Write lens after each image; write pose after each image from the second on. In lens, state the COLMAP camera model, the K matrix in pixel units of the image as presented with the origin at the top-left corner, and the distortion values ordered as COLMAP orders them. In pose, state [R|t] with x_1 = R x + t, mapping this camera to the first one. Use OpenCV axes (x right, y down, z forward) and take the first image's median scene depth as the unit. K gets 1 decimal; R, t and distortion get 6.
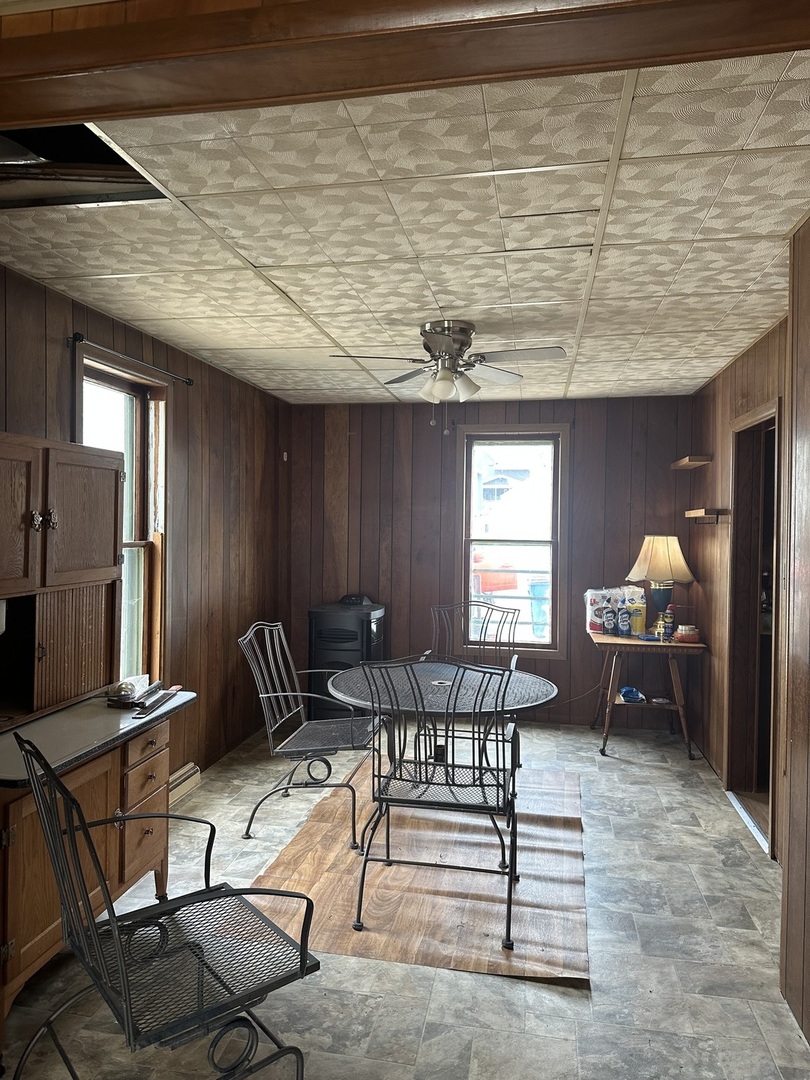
lens RADIAL K [[759.3, 0, 396.2], [0, 759.3, 523.7], [0, 0, 1]] dist [0.051929, -0.051221]
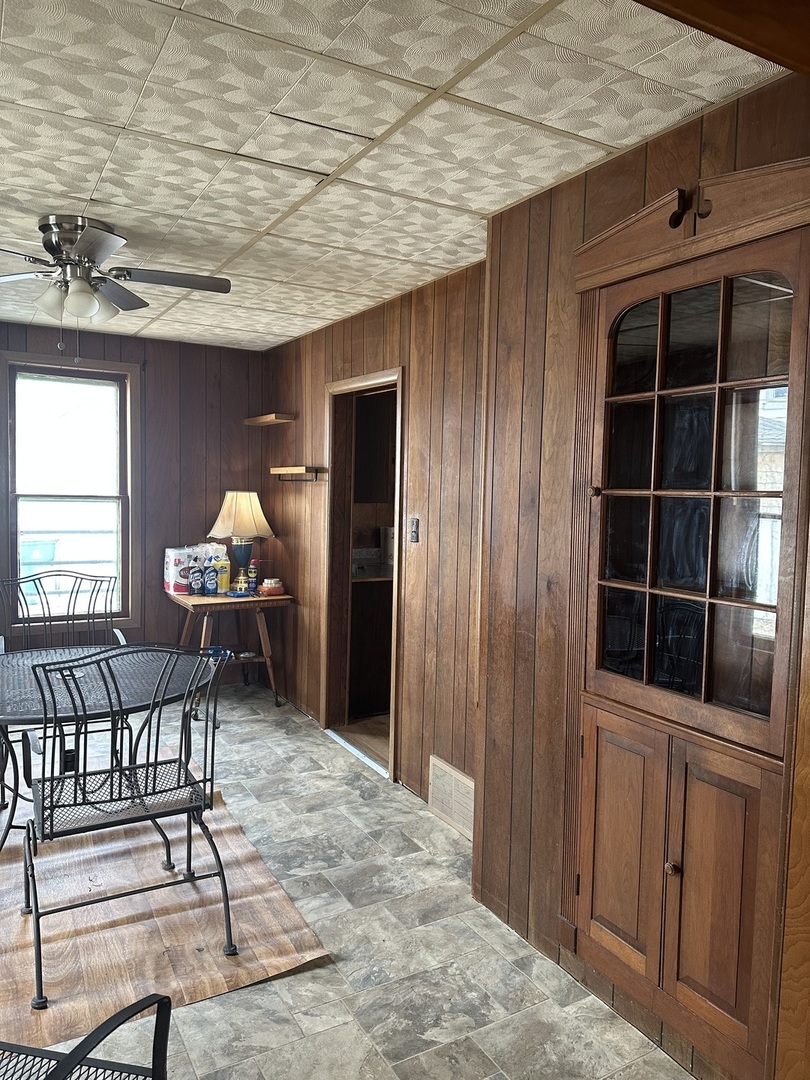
lens RADIAL K [[759.3, 0, 403.3], [0, 759.3, 534.9], [0, 0, 1]] dist [0.051929, -0.051221]
pose [[0.762834, -0.035677, 0.645609, -0.191353], [-0.015593, 0.997171, 0.073528, -0.005506], [-0.646406, -0.066156, 0.760120, 0.156738]]
